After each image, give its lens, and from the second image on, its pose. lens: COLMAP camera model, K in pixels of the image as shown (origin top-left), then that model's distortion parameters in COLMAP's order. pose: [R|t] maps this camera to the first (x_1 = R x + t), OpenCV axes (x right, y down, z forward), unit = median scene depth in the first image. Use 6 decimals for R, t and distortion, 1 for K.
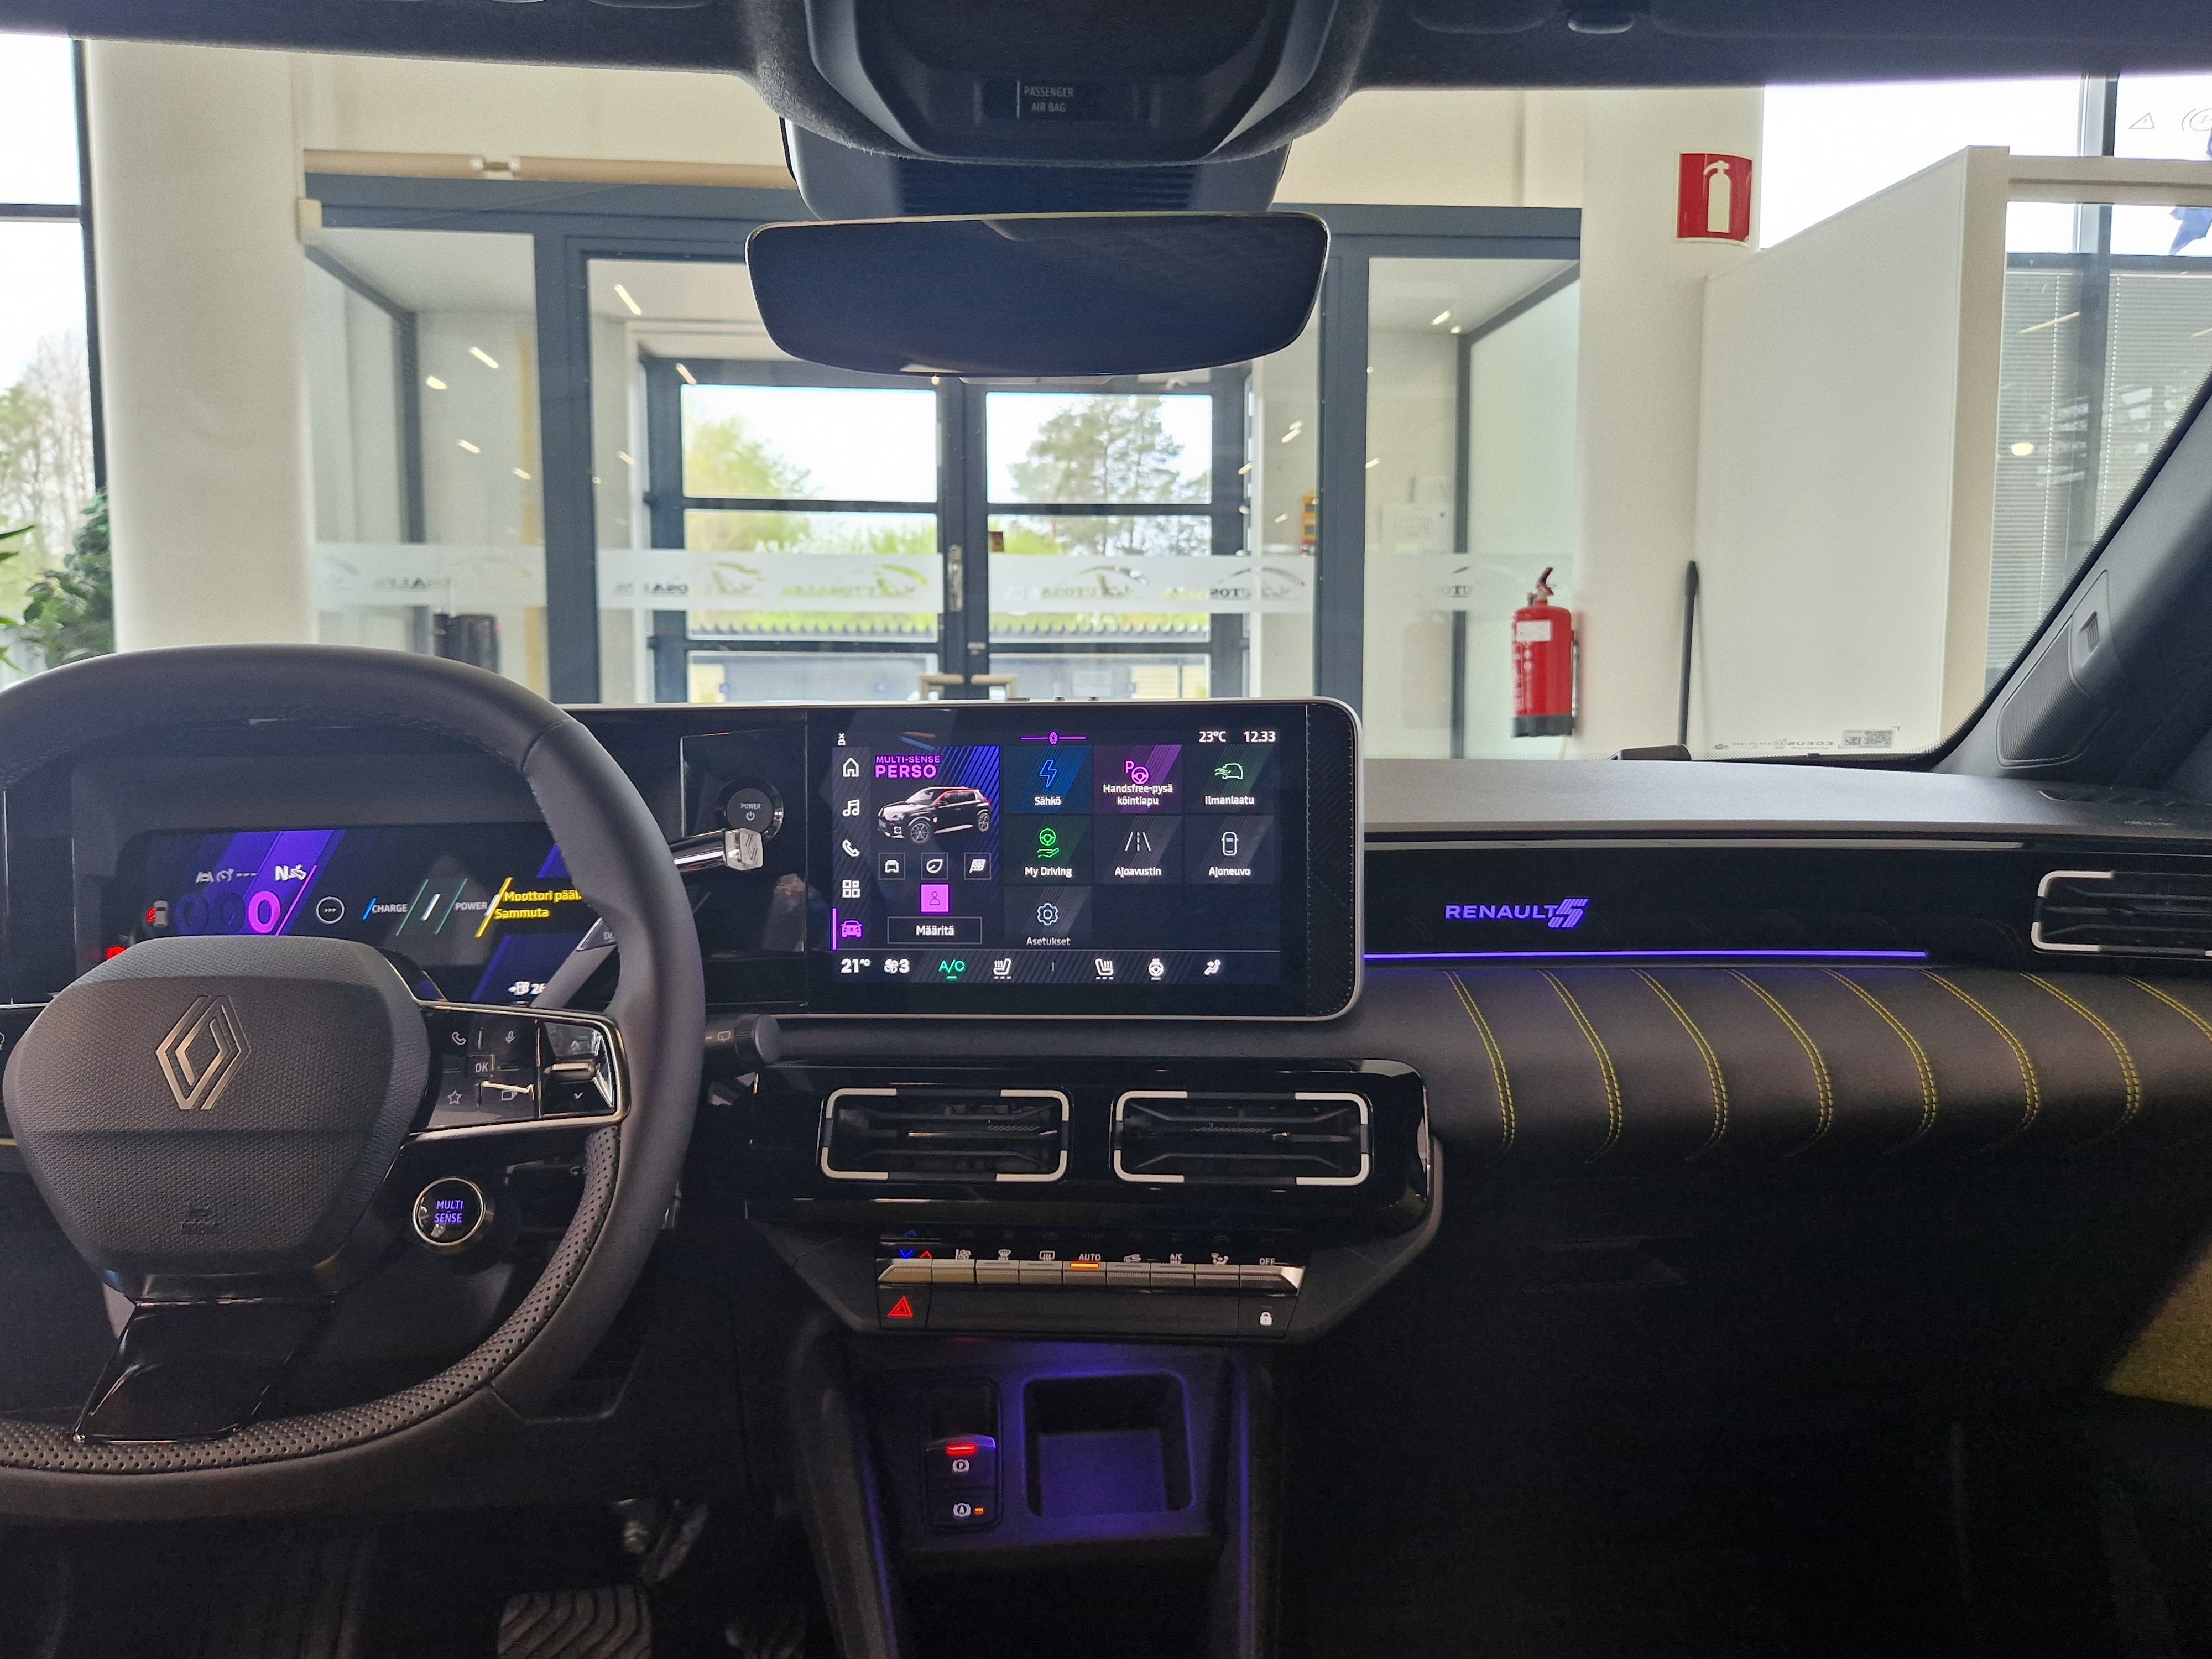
lens RADIAL K [[1813.9, 0, 1141.6], [0, 1813.9, 836.0], [0, 0, 1]] dist [0.052815, -0.041728]
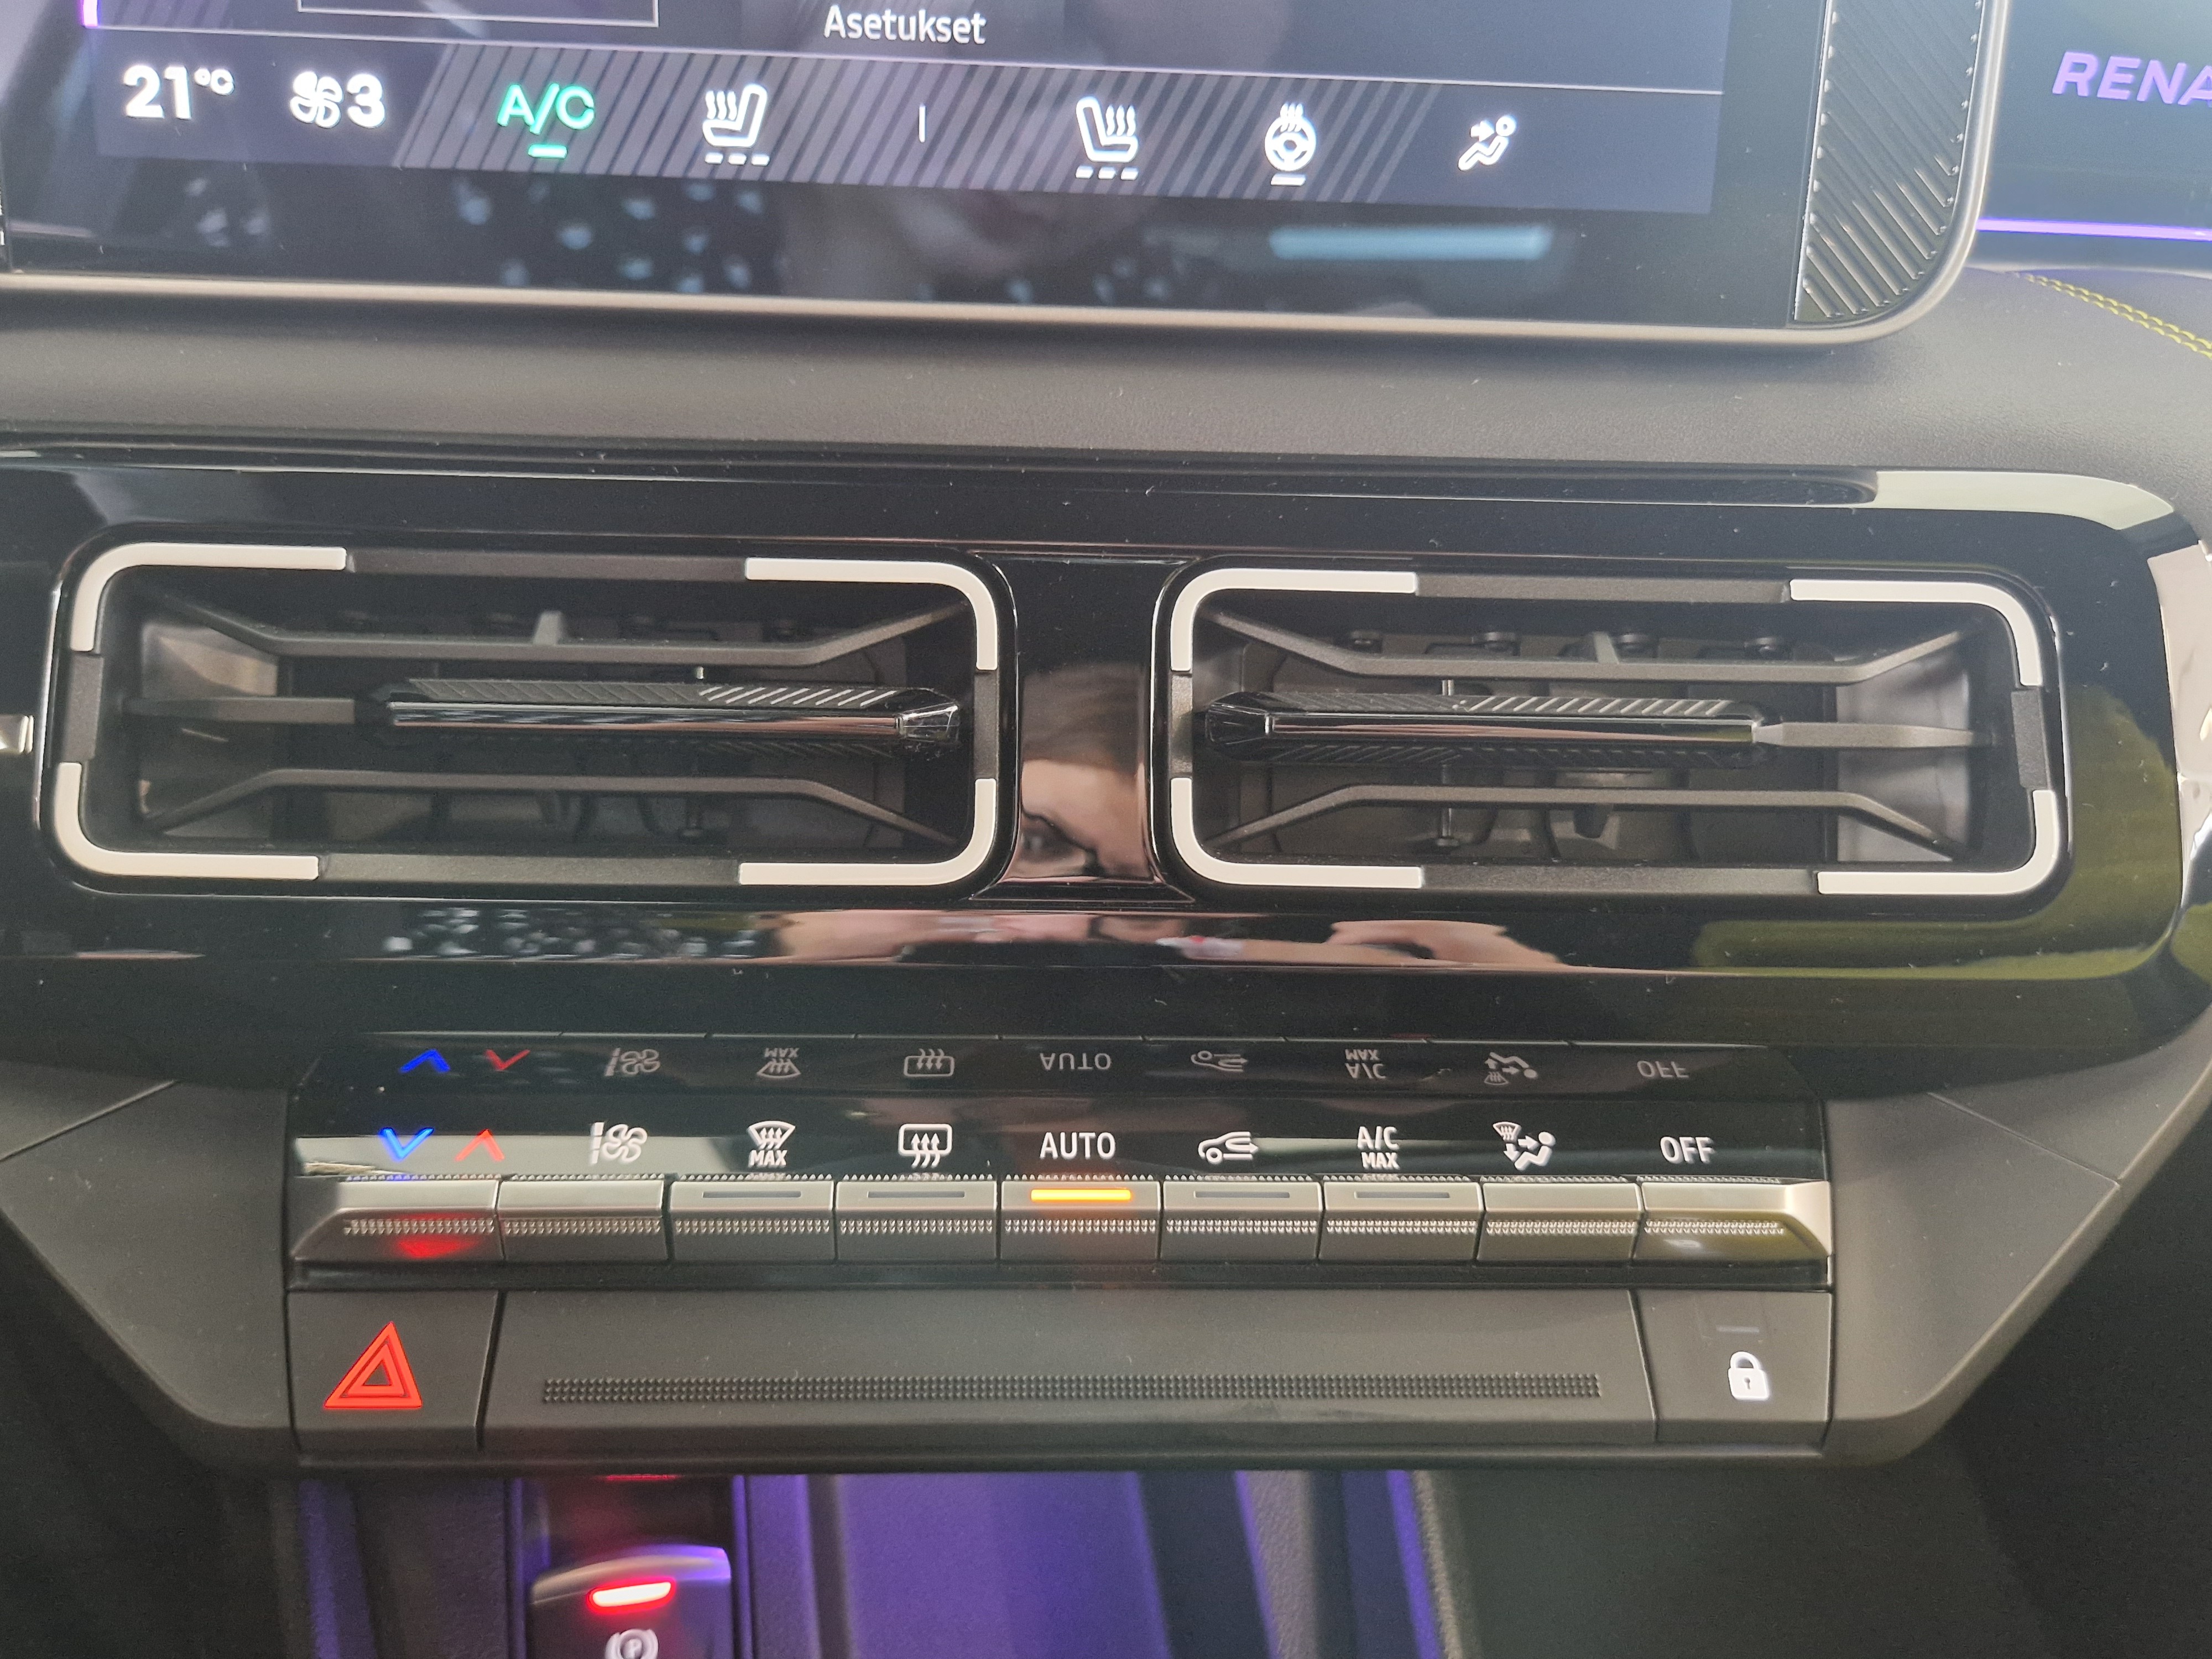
lens RADIAL K [[1813.9, 0, 1104.4], [0, 1813.9, 822.0], [0, 0, 1]] dist [0.052815, -0.041728]
pose [[0.988508, -0.005159, 0.151081, -0.063896], [-0.030010, 0.972828, 0.229577, 0.110867], [-0.148160, -0.231473, 0.961493, 0.697874]]
